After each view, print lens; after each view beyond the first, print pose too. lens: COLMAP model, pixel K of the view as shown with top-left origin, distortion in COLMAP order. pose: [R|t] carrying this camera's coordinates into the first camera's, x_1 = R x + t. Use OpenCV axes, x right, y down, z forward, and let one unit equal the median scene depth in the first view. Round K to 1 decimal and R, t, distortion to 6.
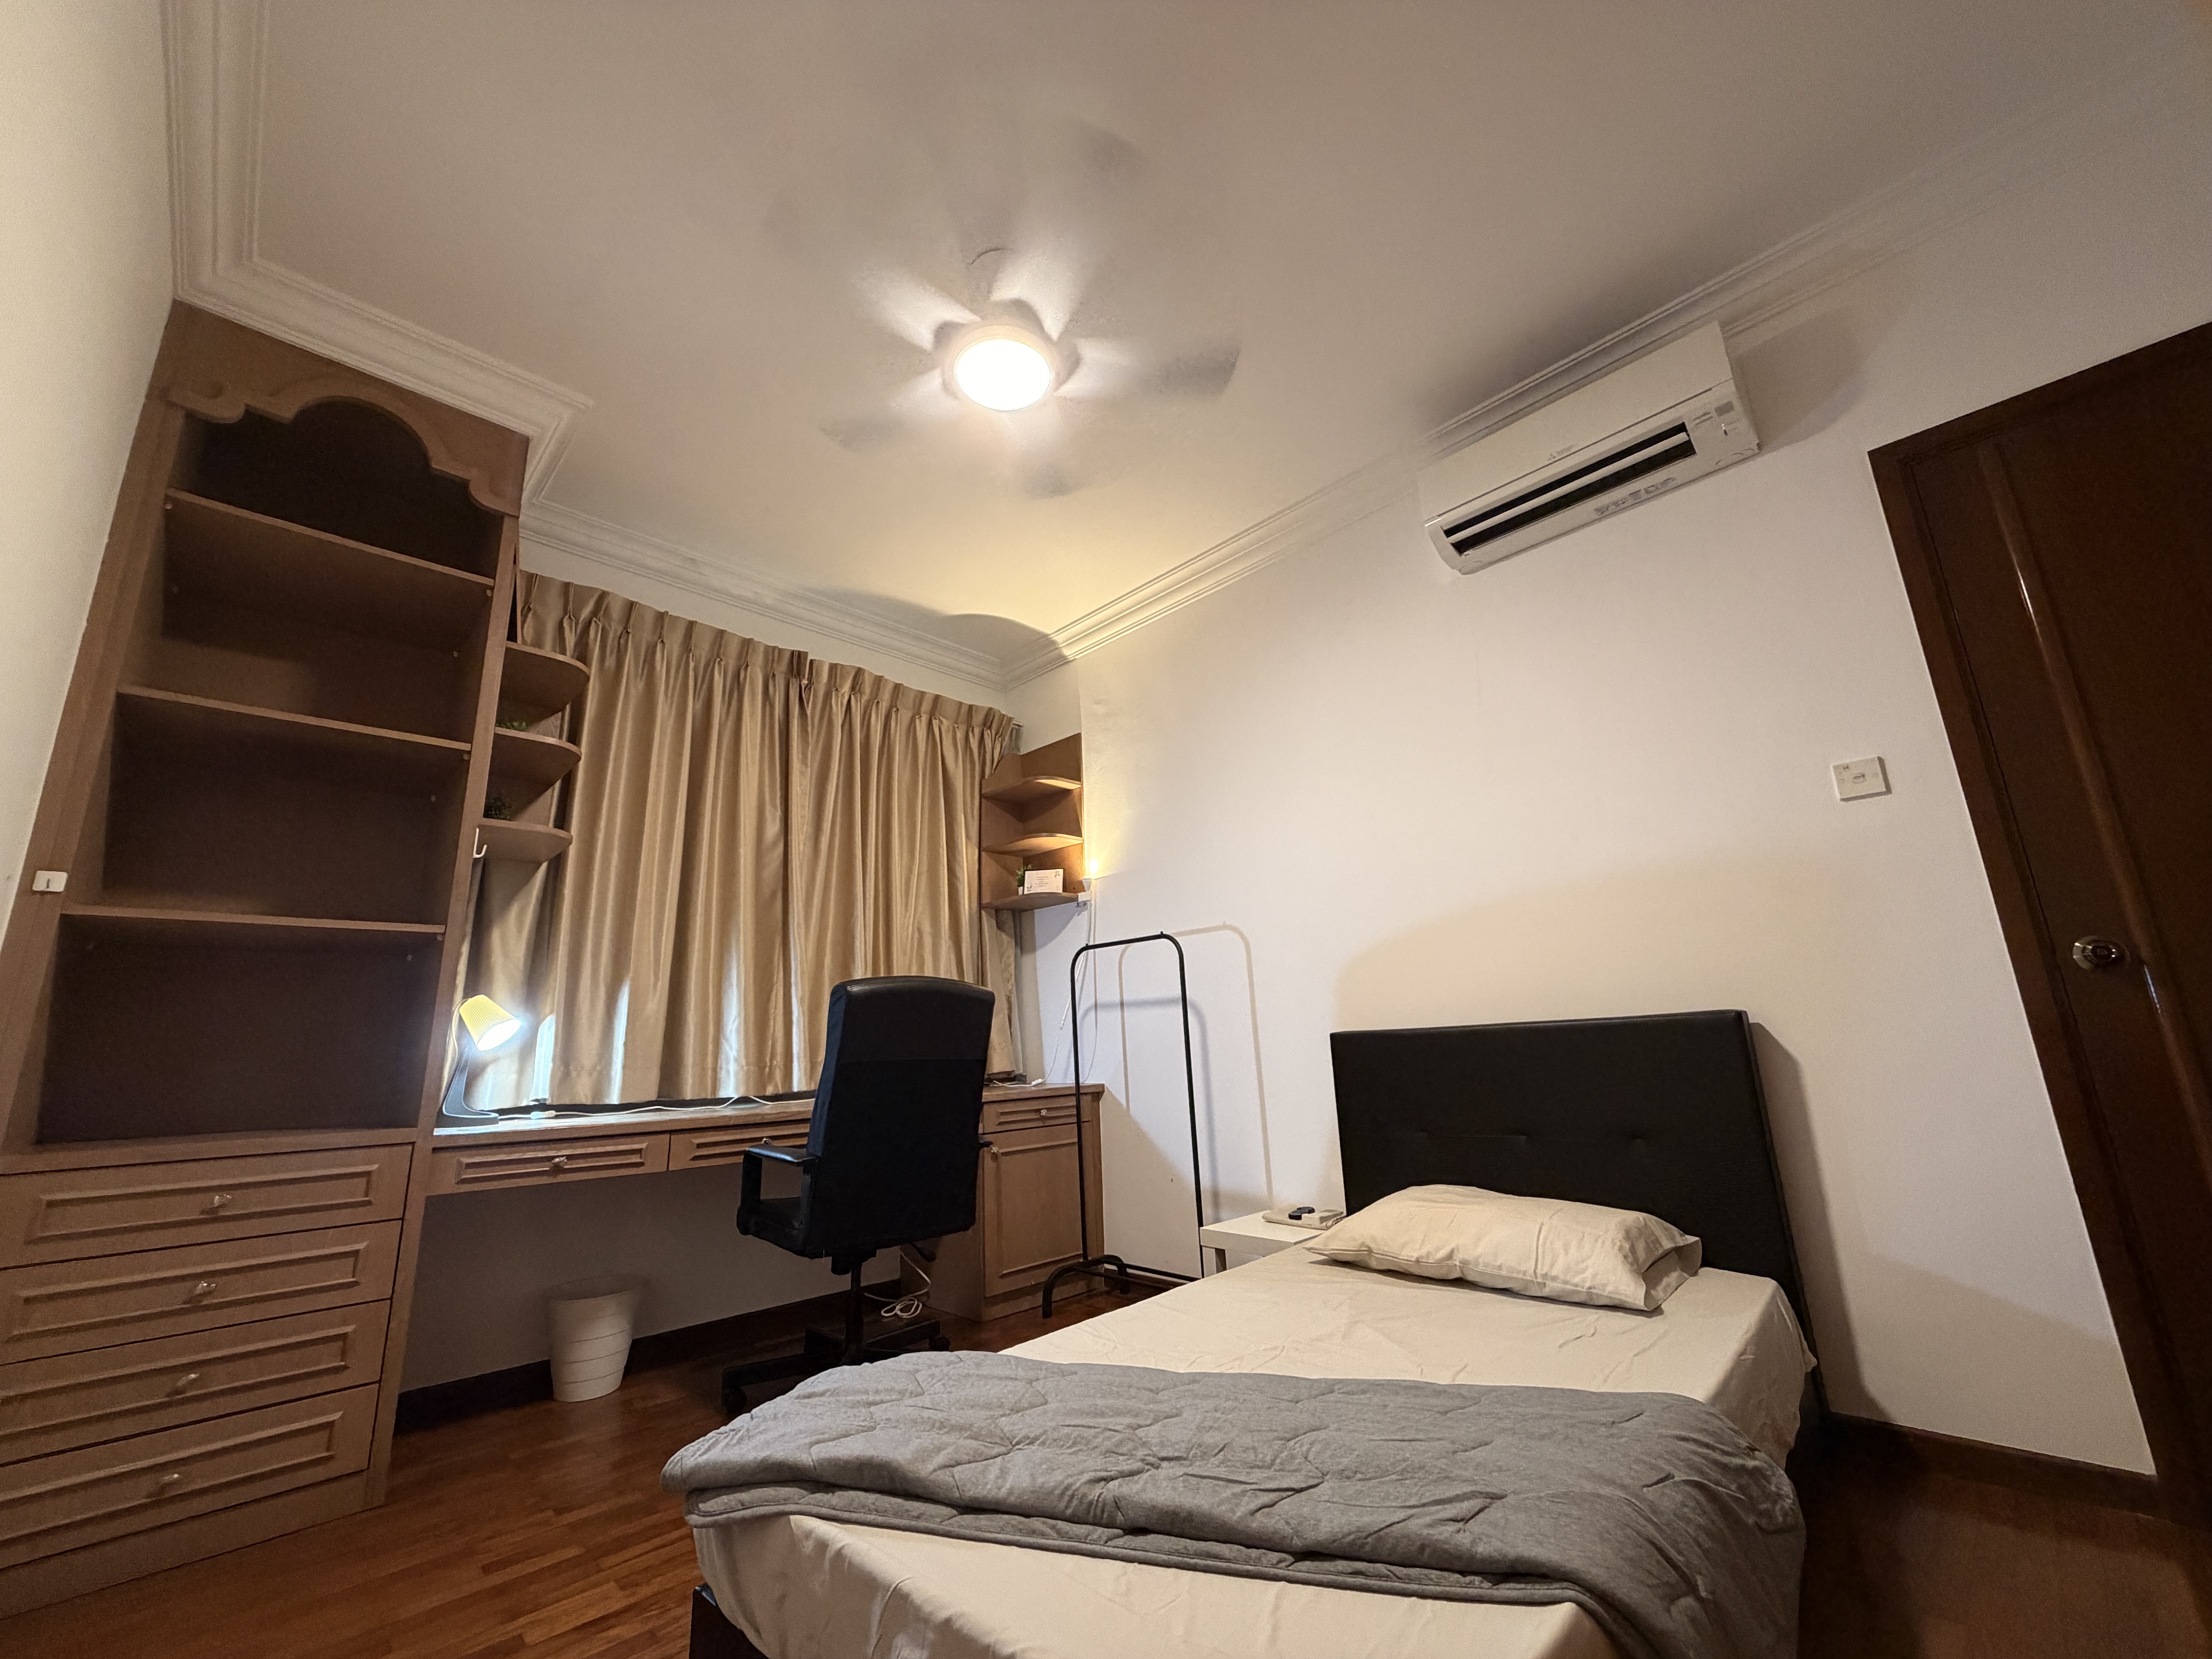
lens RADIAL K [[881.9, 0, 1098.3], [0, 881.9, 832.8], [0, 0, 1]] dist [-0.002605, 0.000428]
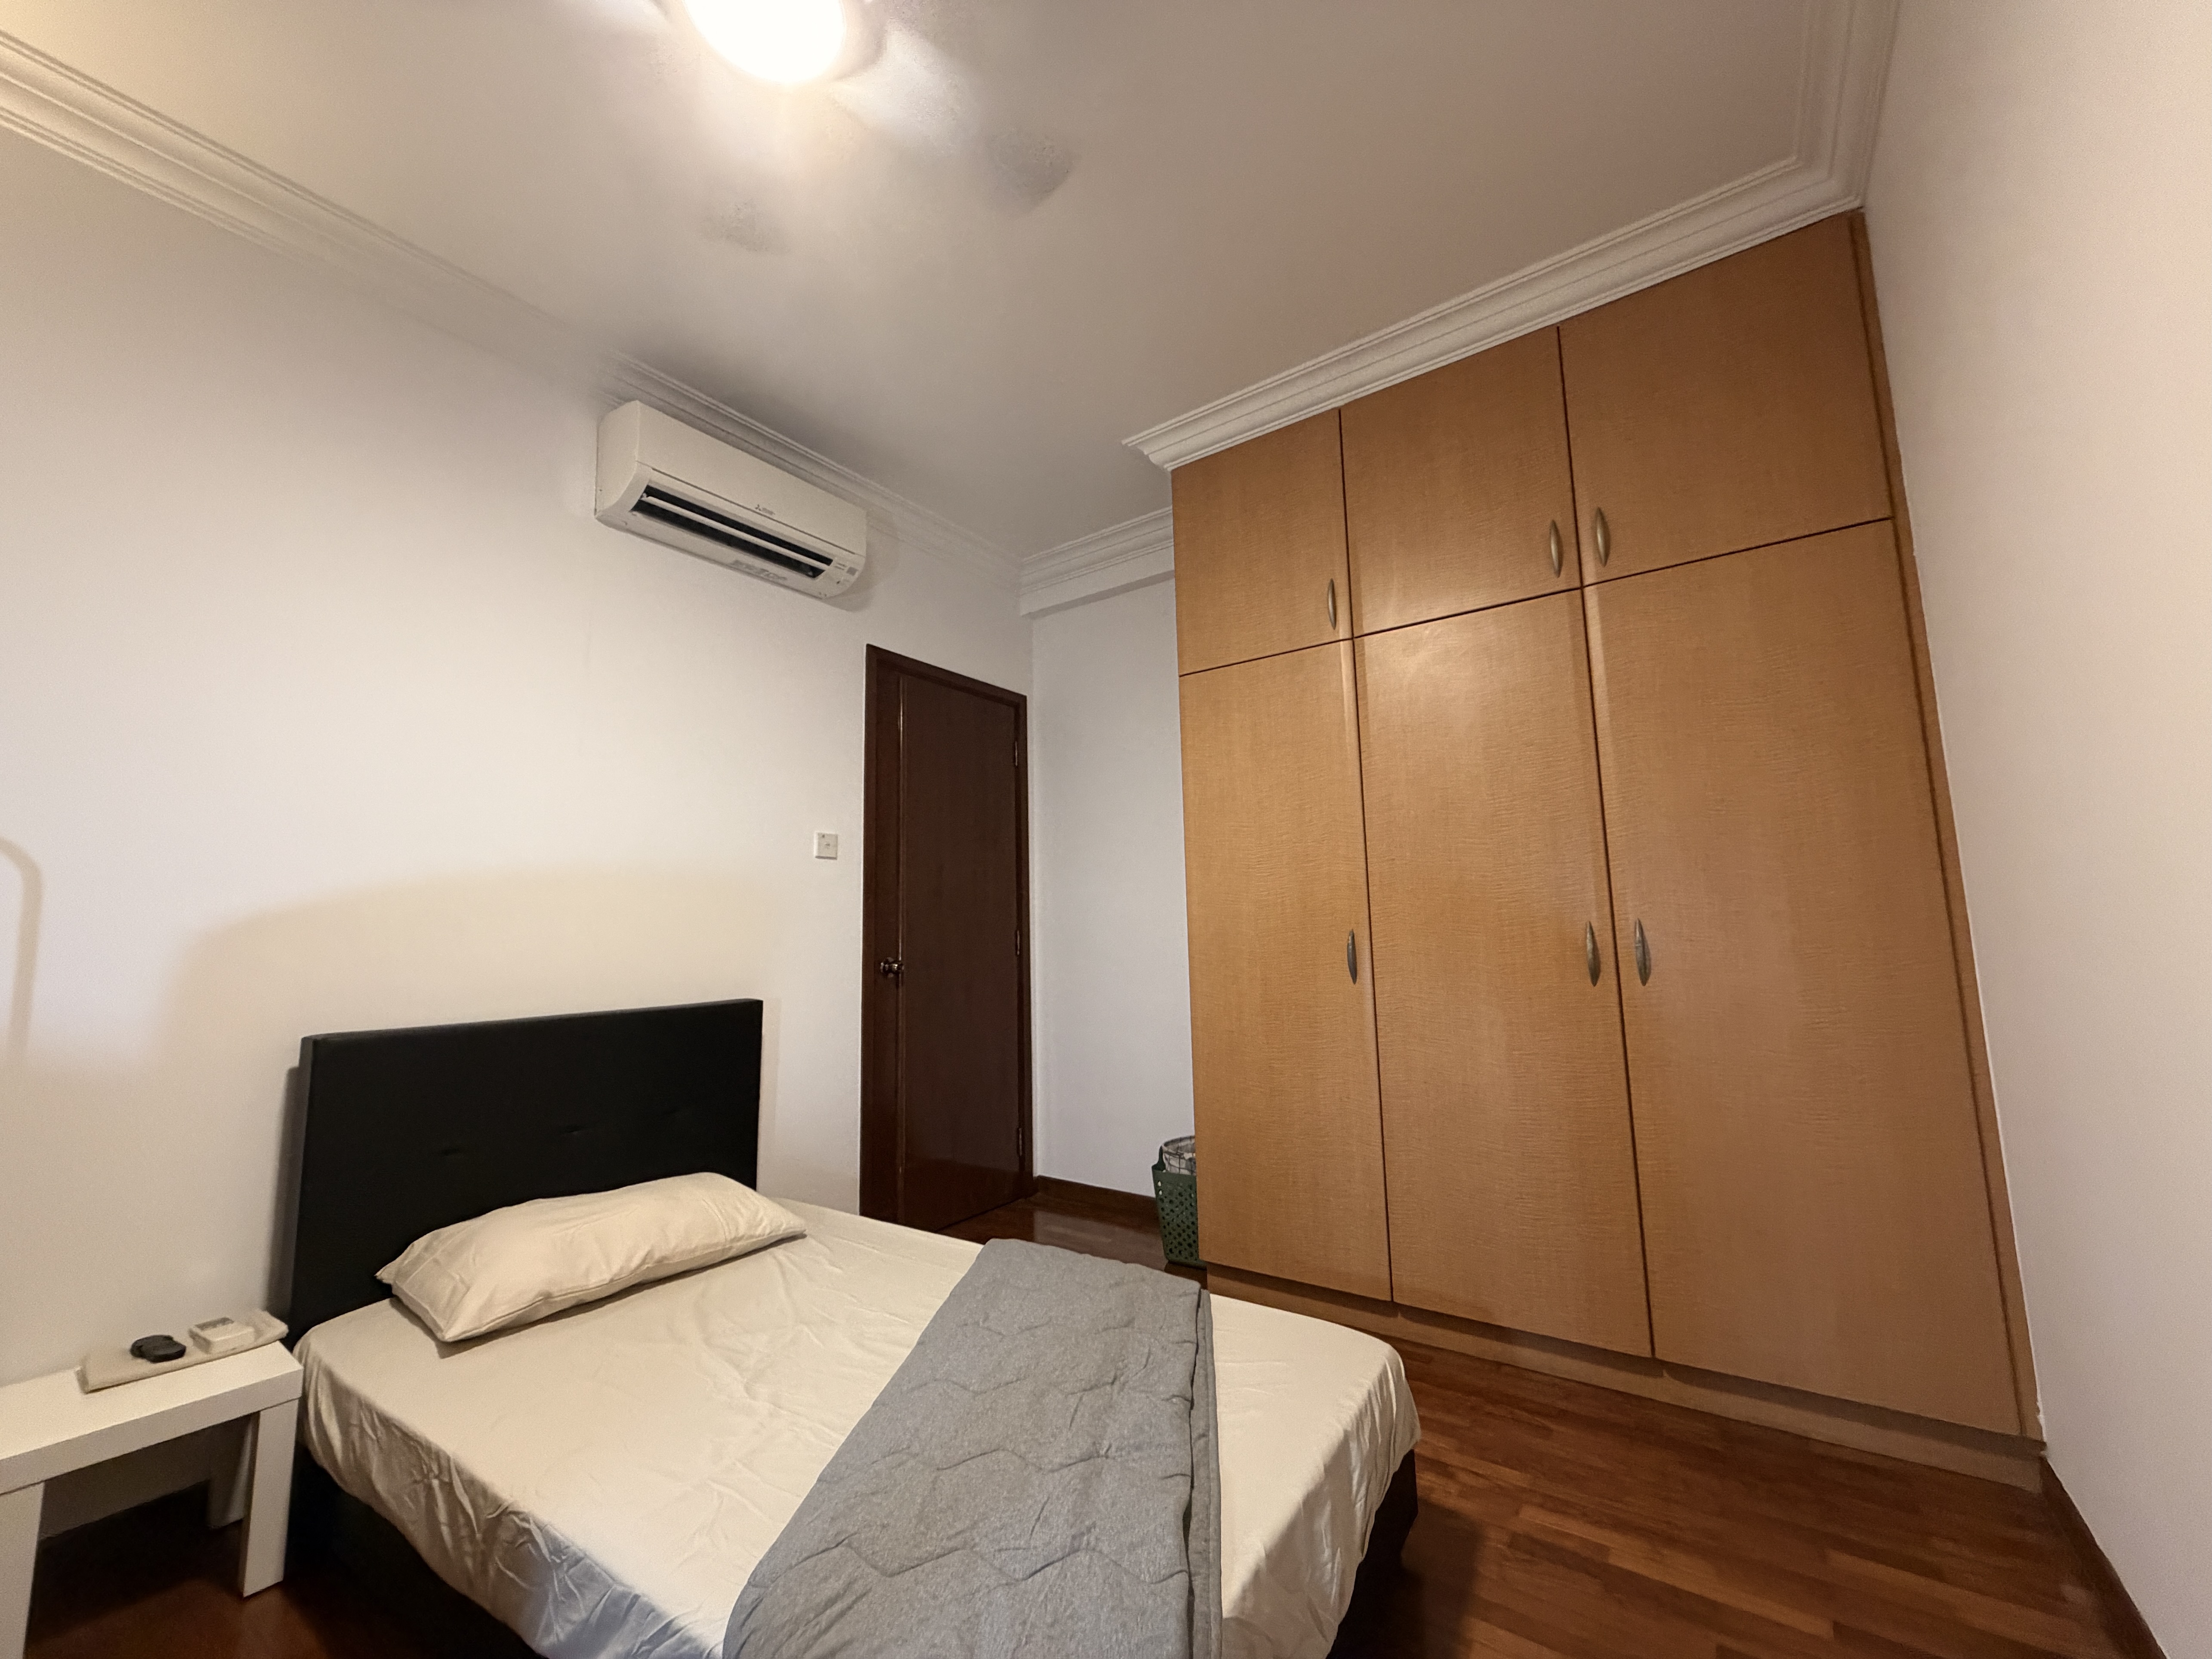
lens RADIAL K [[881.9, 0, 1106.9], [0, 881.9, 831.7], [0, 0, 1]] dist [-0.002605, 0.000428]
pose [[-0.185987, 0.162135, 0.969083, -0.651341], [-0.205641, 0.958025, -0.199752, 0.111384], [-0.960792, -0.236434, -0.144838, 0.709812]]
